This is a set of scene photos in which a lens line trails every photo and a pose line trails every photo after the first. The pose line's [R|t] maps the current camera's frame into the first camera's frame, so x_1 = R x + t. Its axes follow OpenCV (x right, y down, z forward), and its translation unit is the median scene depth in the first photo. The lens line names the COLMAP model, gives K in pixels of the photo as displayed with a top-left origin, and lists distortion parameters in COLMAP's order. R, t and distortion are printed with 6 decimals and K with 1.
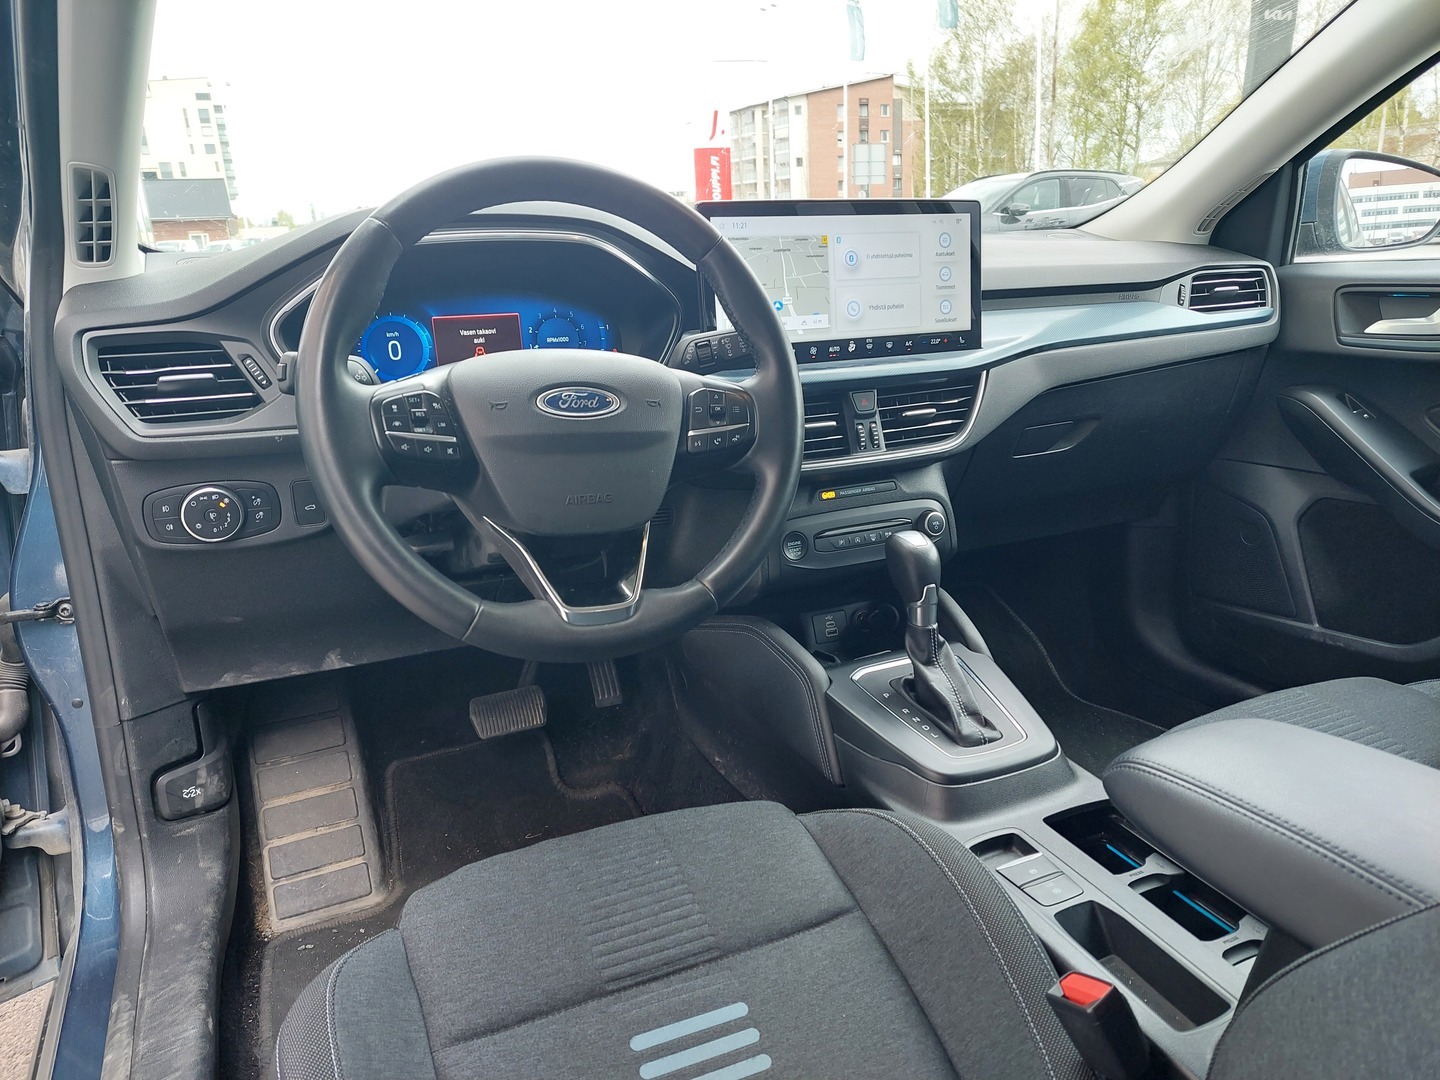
lens RADIAL K [[1077.1, 0, 720.0], [0, 1077.1, 540.0], [0, 0, 1]] dist [0.011665, 0.002071]
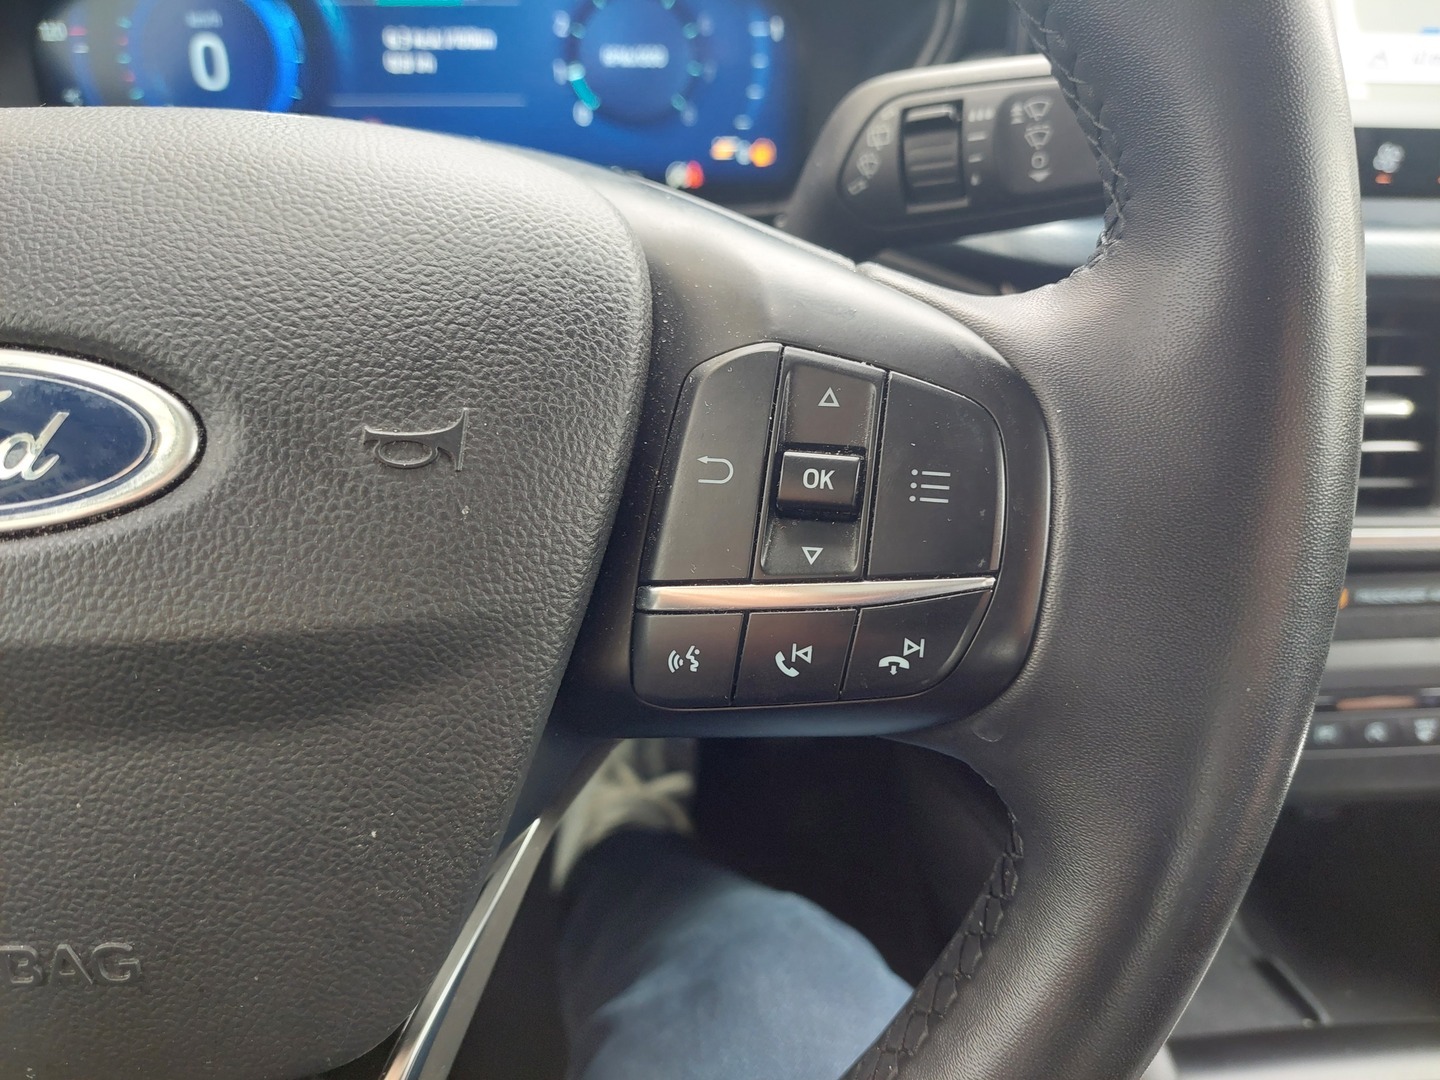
lens RADIAL K [[1050.6, 0, 719.9], [0, 1050.6, 550.9], [0, 0, 1]] dist [0.004339, -0.002033]
pose [[0.917668, 0.204845, -0.340476, 0.035241], [-0.124870, 0.962131, 0.242304, -0.120331], [0.377217, -0.179840, 0.908496, 0.648158]]
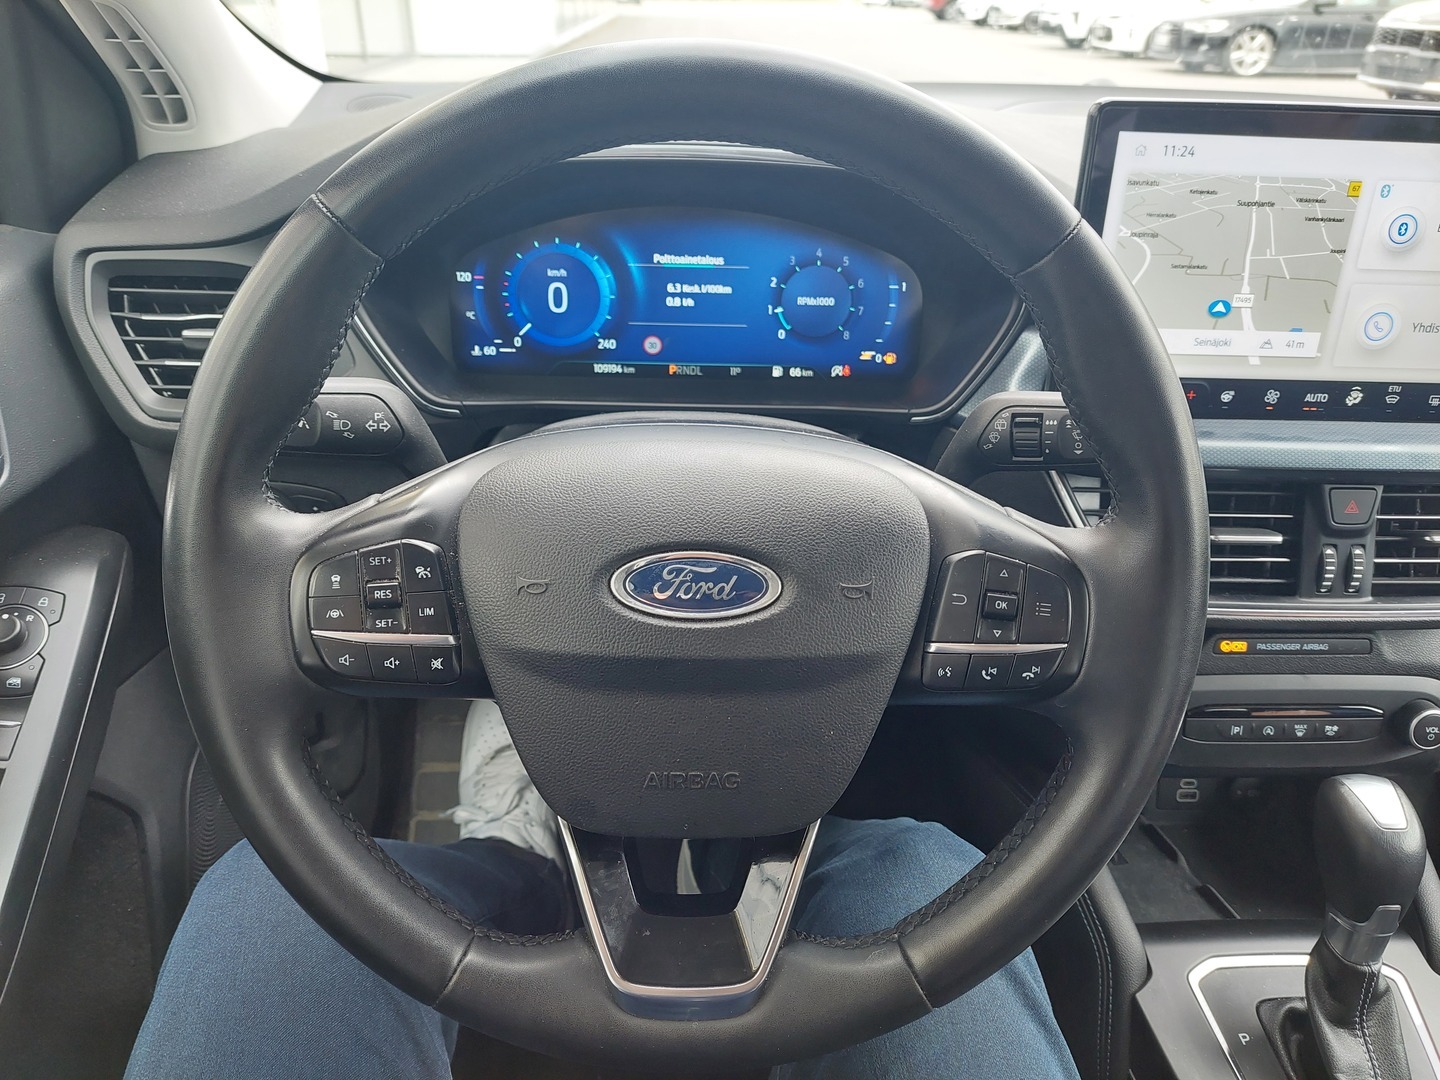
lens RADIAL K [[1100.0, 0, 687.8], [0, 1100.0, 532.7], [0, 0, 1]] dist [0.064190, -0.109120]
pose [[0.915490, 0.223133, -0.334797, 0.021518], [-0.154874, 0.963443, 0.218613, -0.189755], [0.371338, -0.148286, 0.916580, 0.387944]]
